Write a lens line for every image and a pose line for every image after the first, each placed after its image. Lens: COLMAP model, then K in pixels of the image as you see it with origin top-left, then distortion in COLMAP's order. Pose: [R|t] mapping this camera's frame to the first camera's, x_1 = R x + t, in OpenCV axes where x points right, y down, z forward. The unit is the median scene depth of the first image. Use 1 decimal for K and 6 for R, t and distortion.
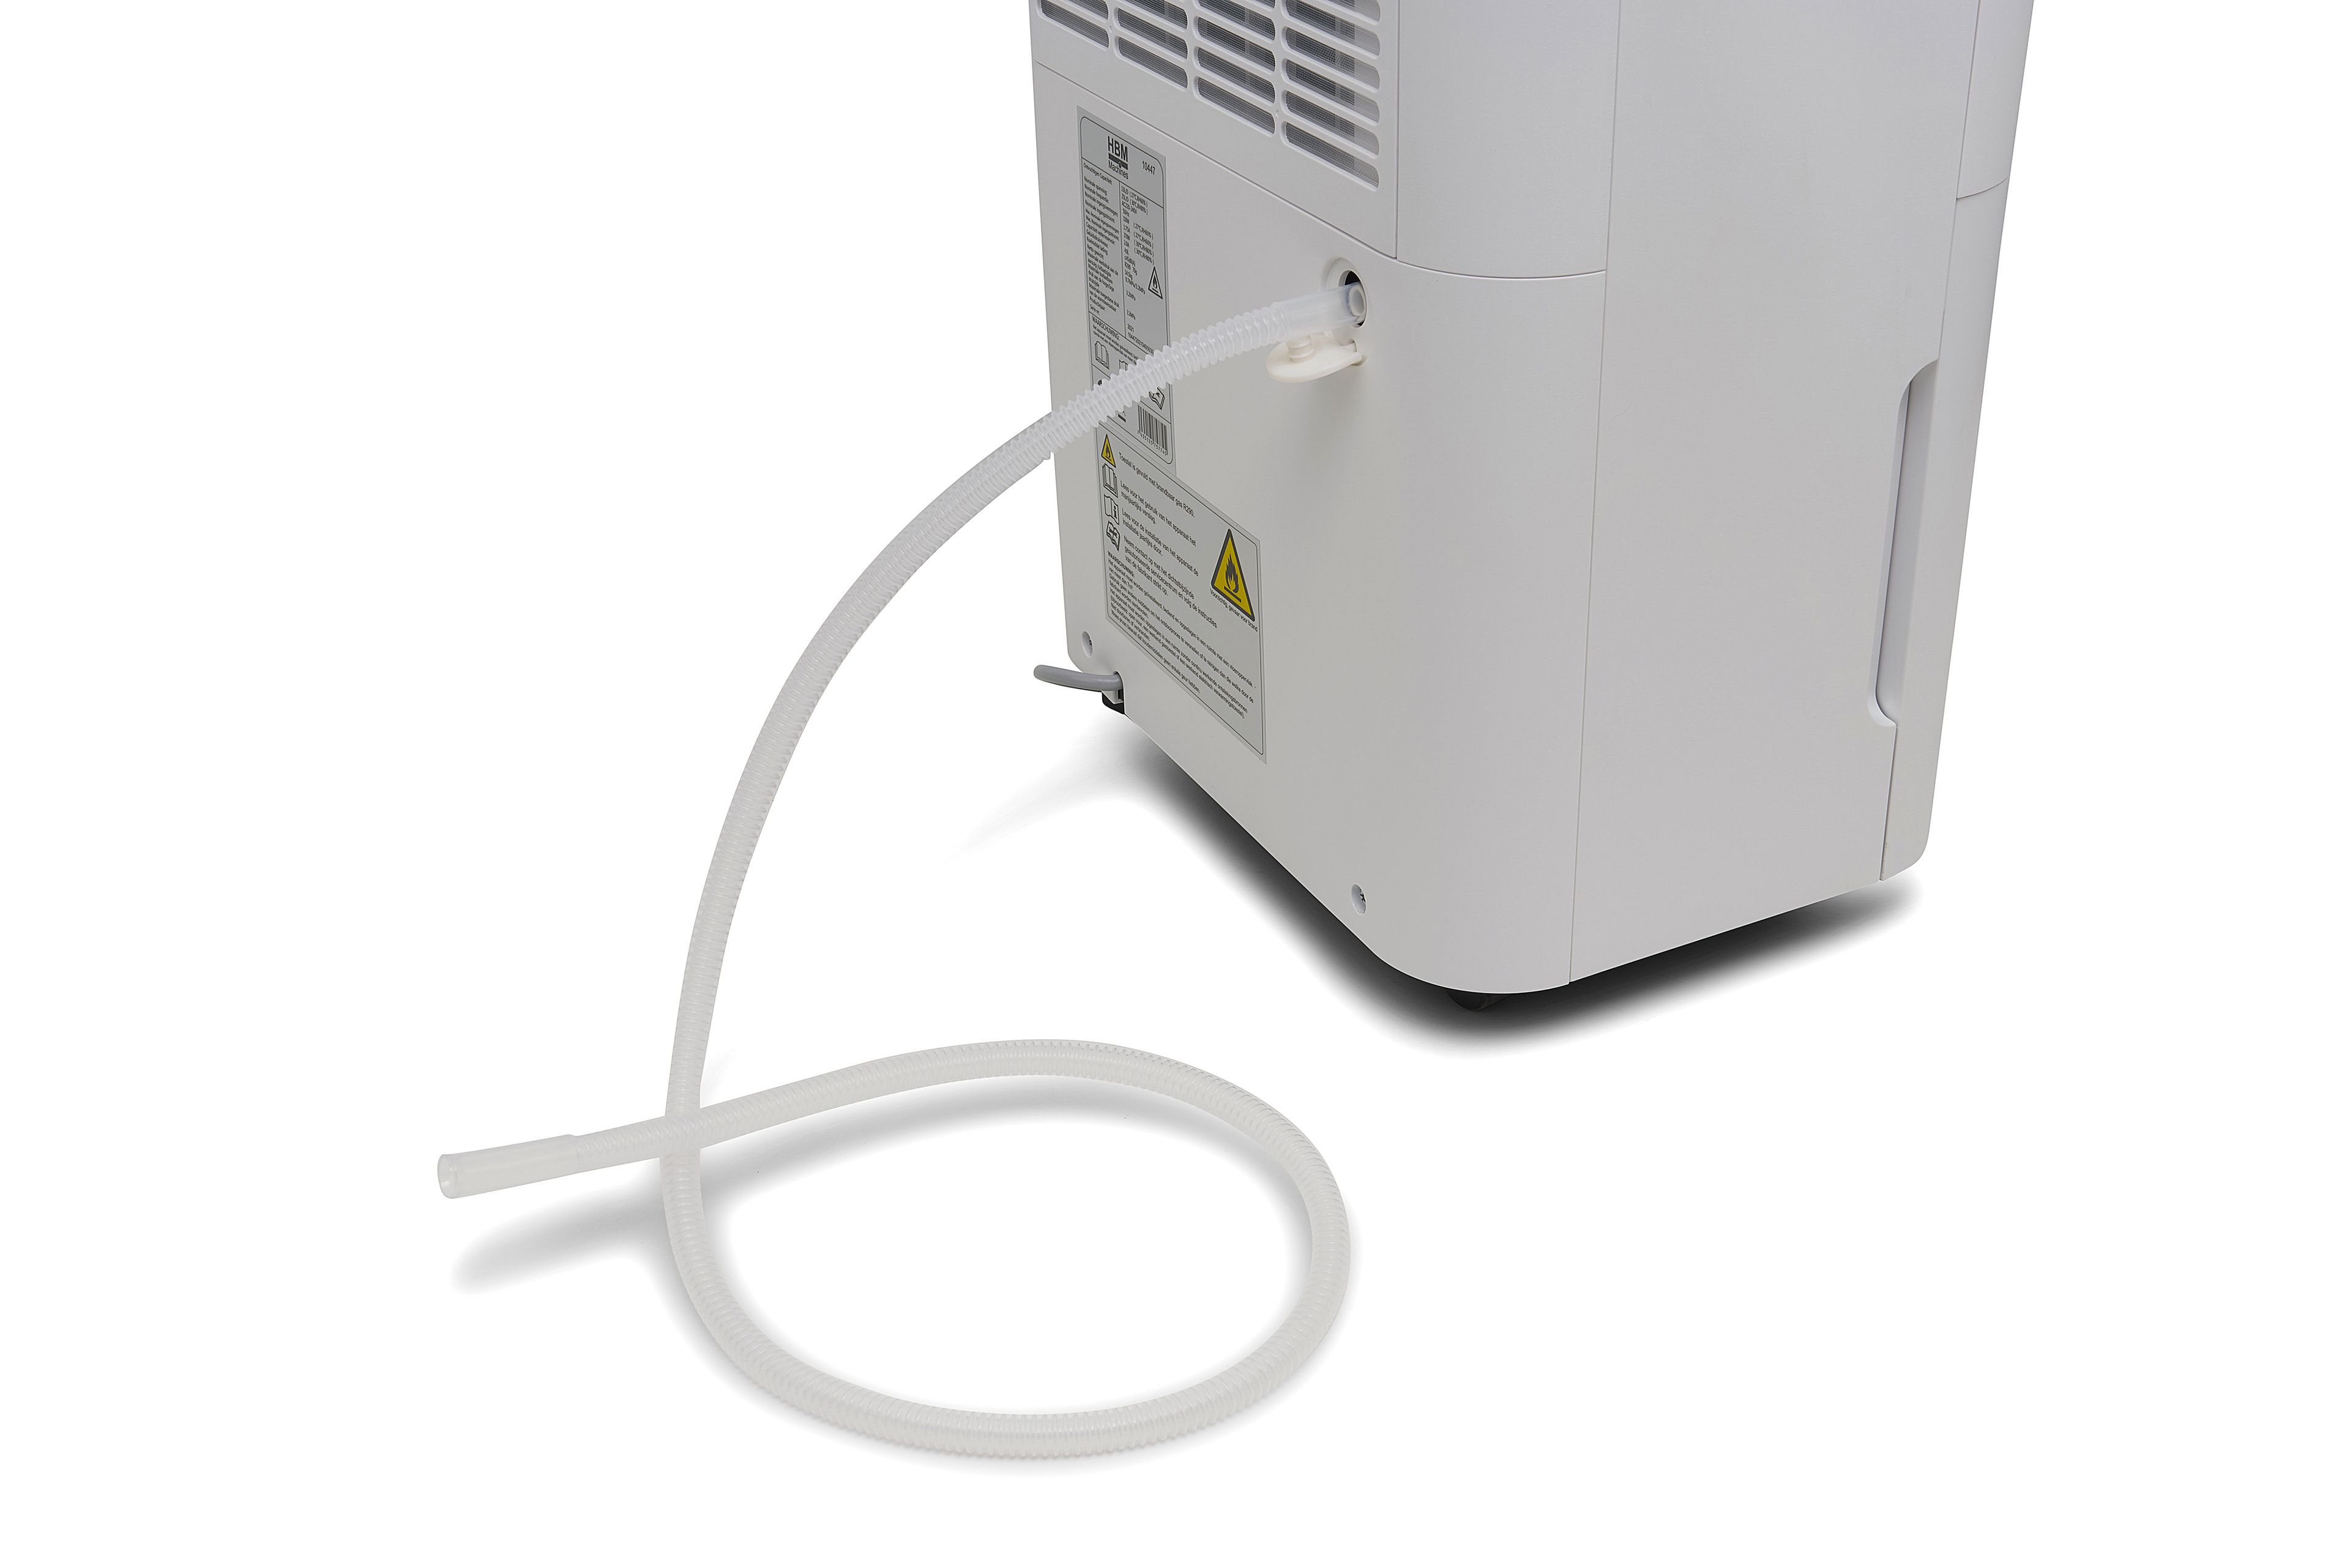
lens RADIAL K [[2763.7, 0, 1184.0], [0, 2763.7, 783.2], [0, 0, 1]] dist [0.007356, 0.000000]
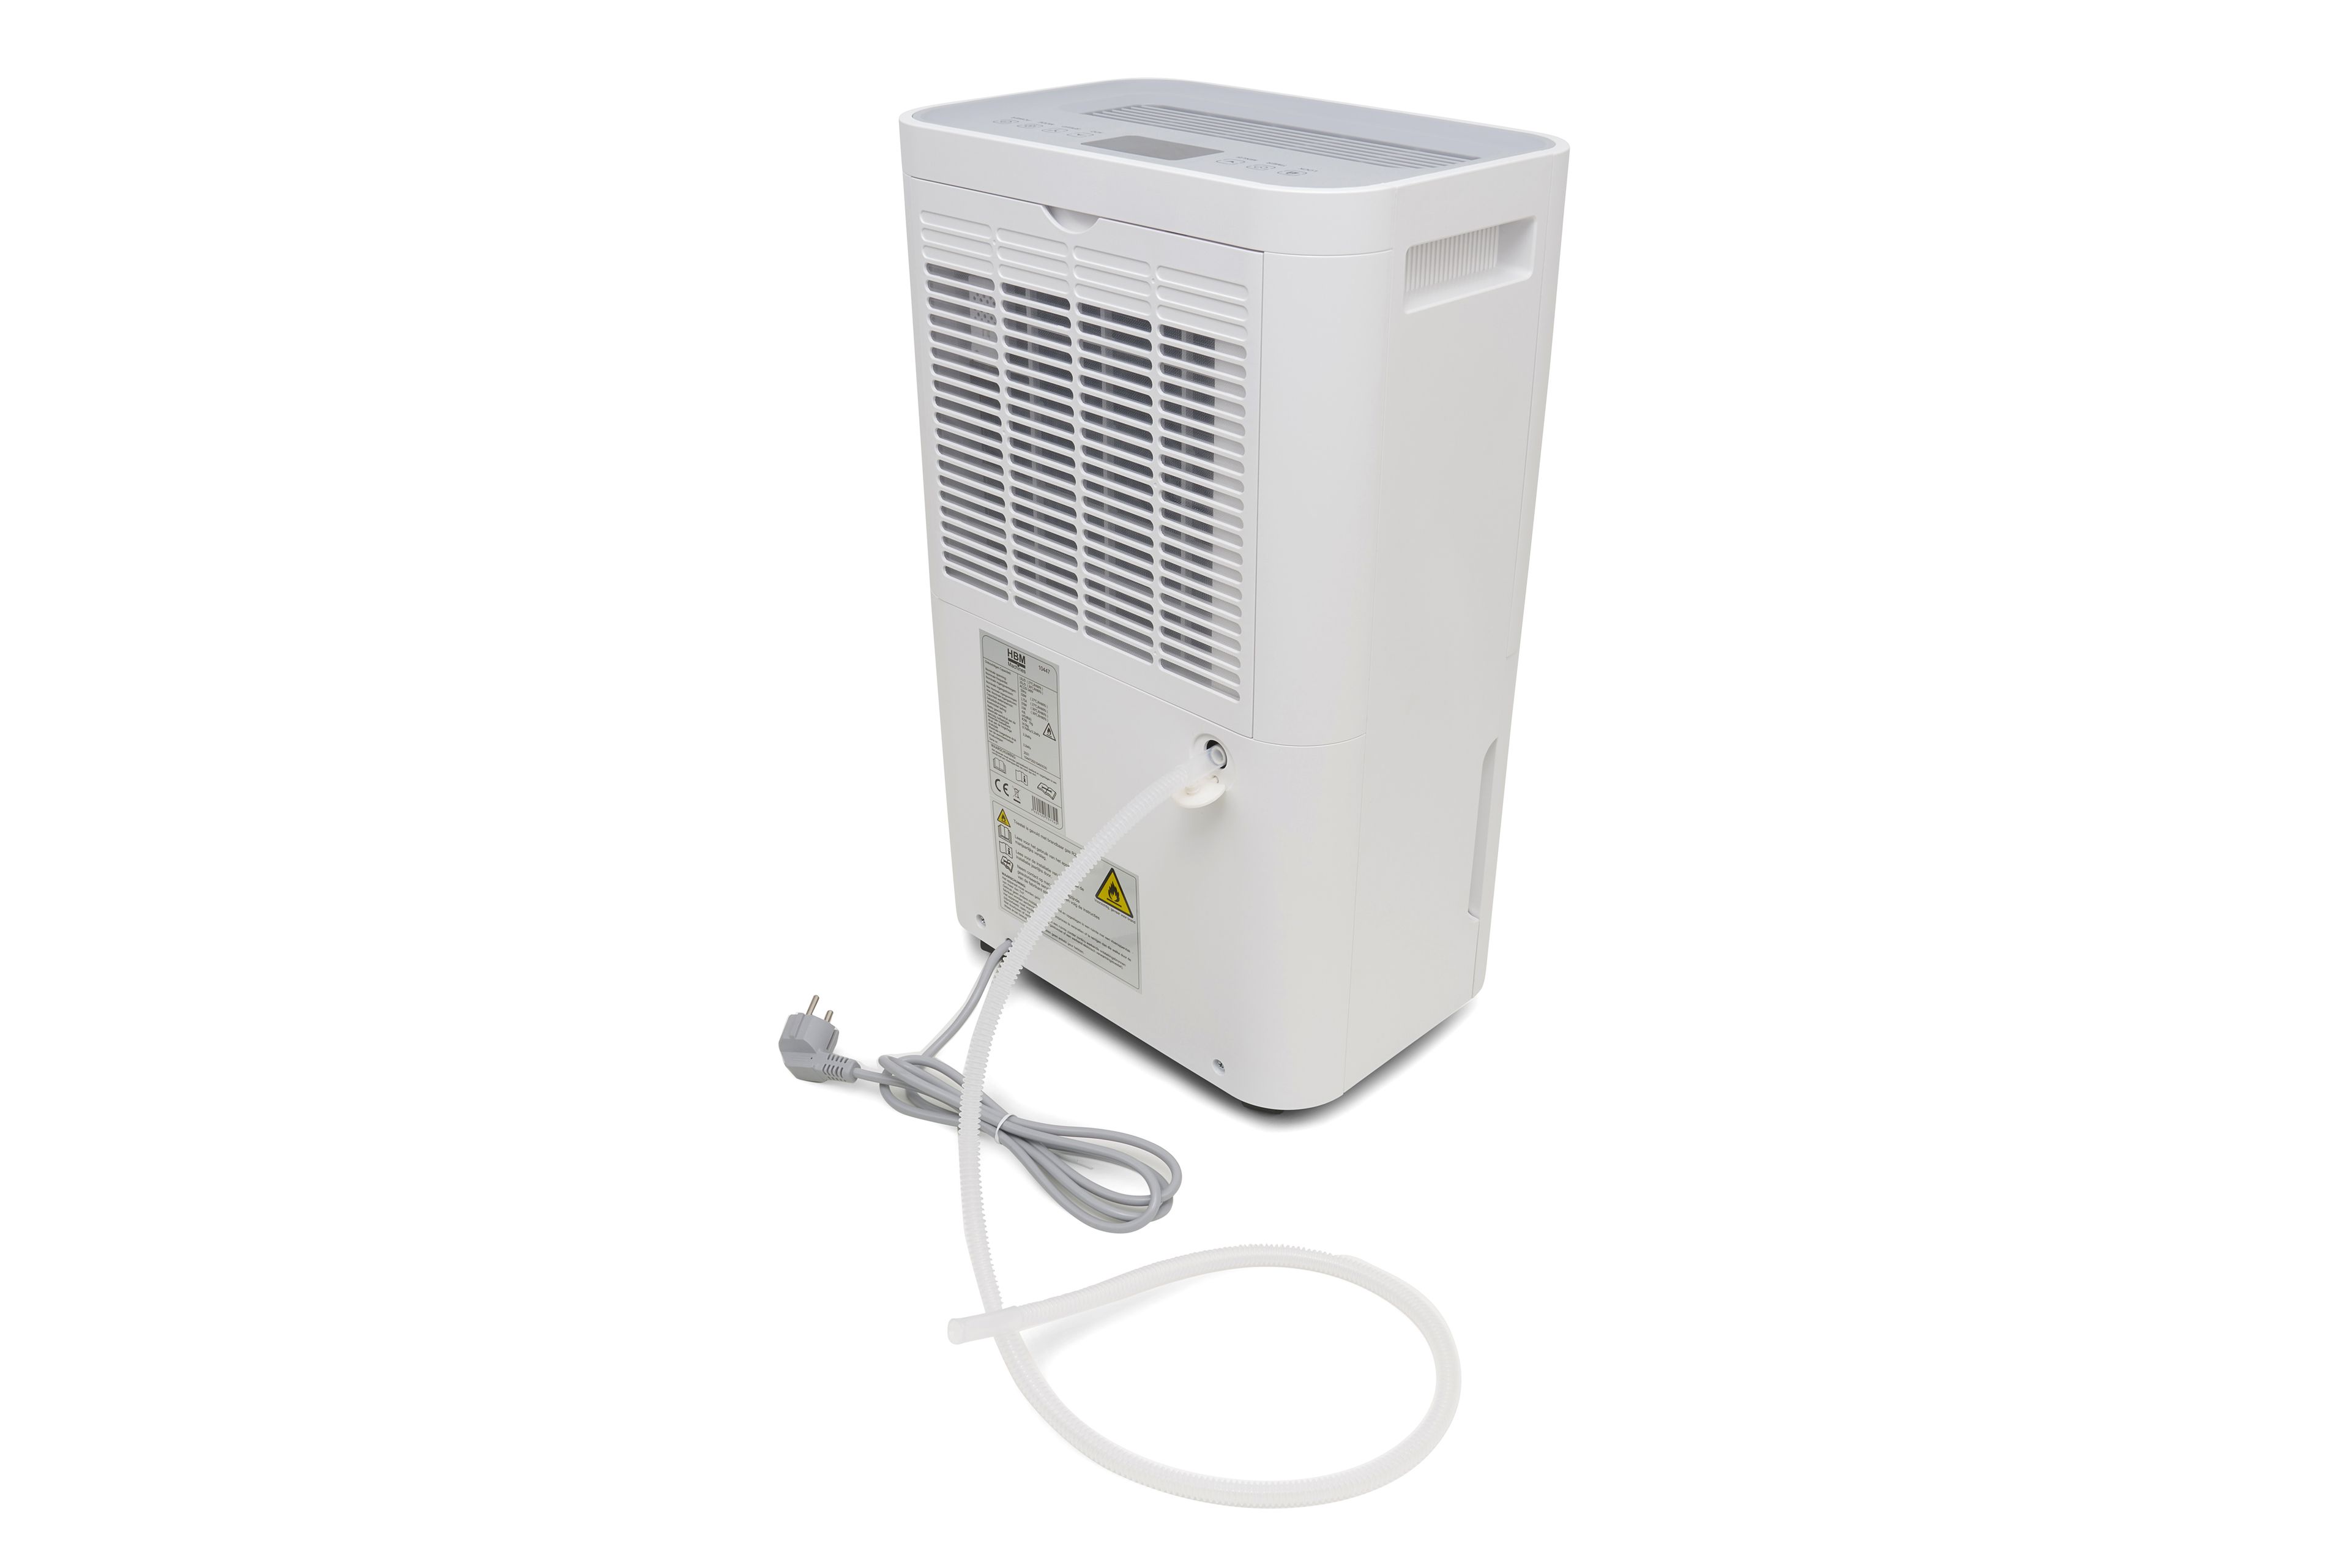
lens RADIAL K [[1782.0, 0, 1160.4], [0, 1782.0, 787.5], [0, 0, 1]] dist [0.004263, 0.001027]
pose [[0.942533, -0.137428, 0.304542, -0.285992], [0.134809, 0.990426, 0.029716, -0.169184], [-0.305710, 0.013047, 0.952035, -0.075815]]
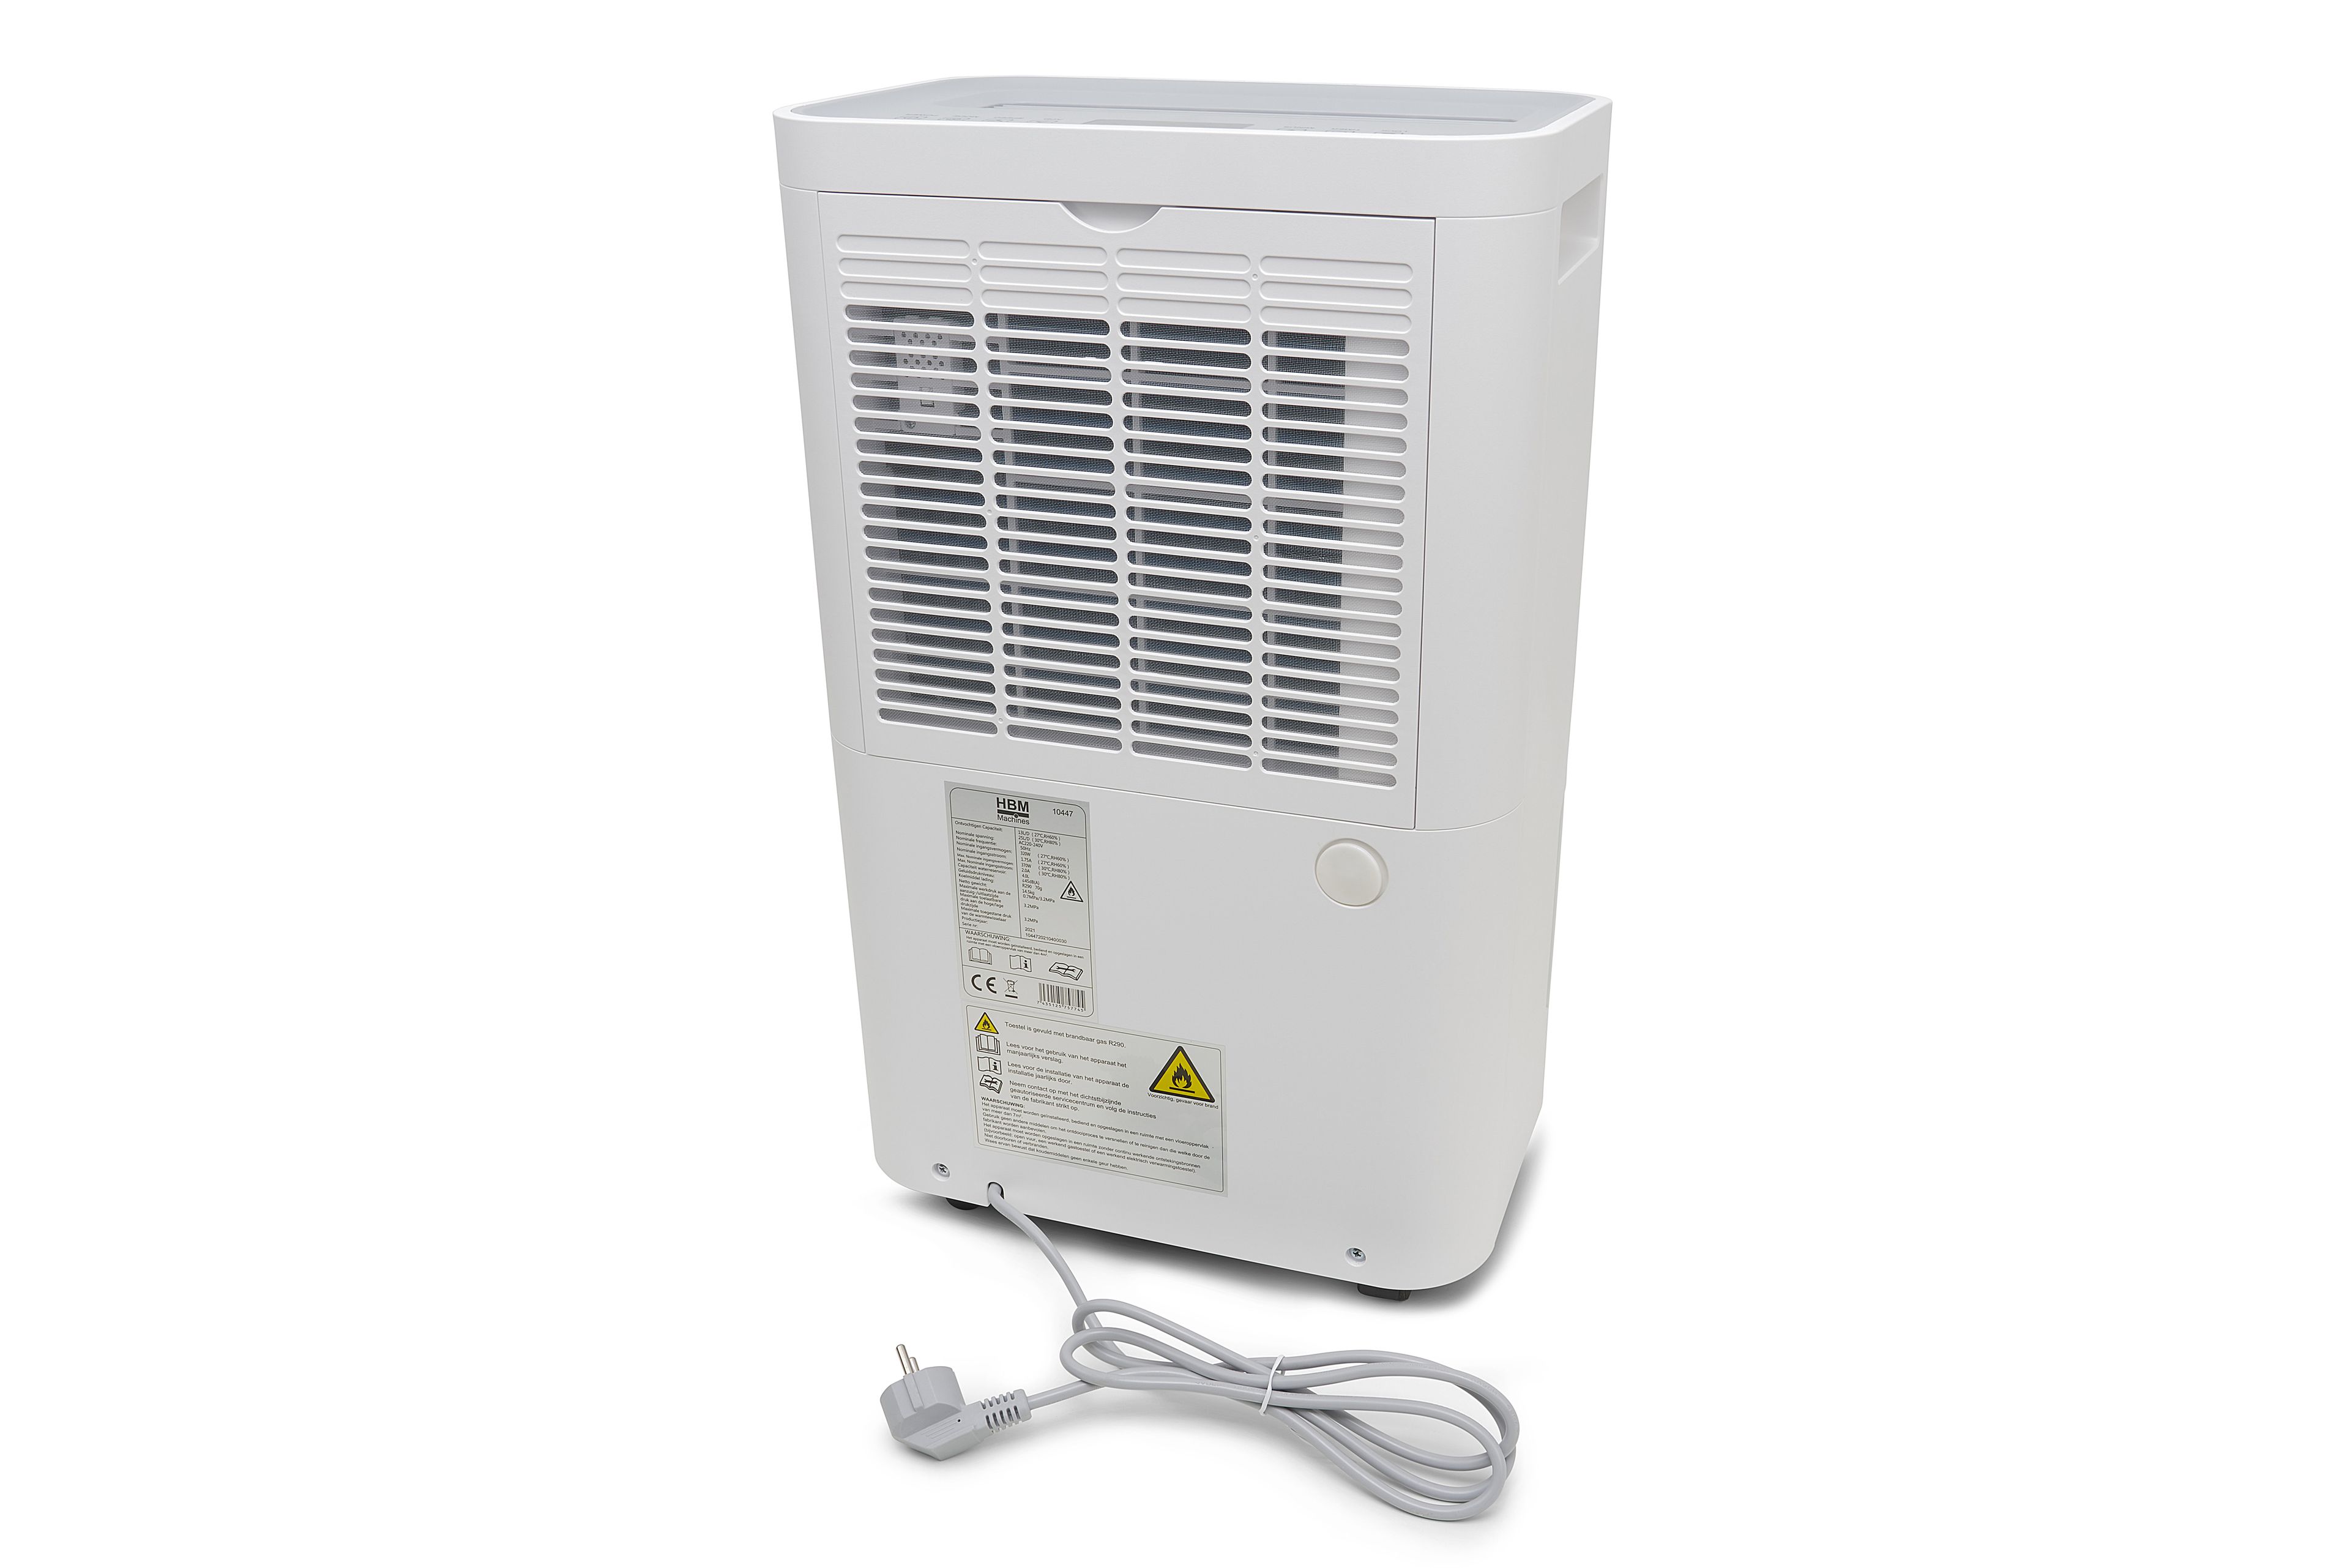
lens RADIAL K [[1880.5, 0, 1182.7], [0, 1880.5, 782.8], [0, 0, 1]] dist [-0.015921, -0.001063]
pose [[0.682940, -0.273092, 0.677506, -0.564667], [0.333062, 0.941881, 0.043924, -0.250430], [-0.650125, 0.195654, 0.734205, 0.294432]]
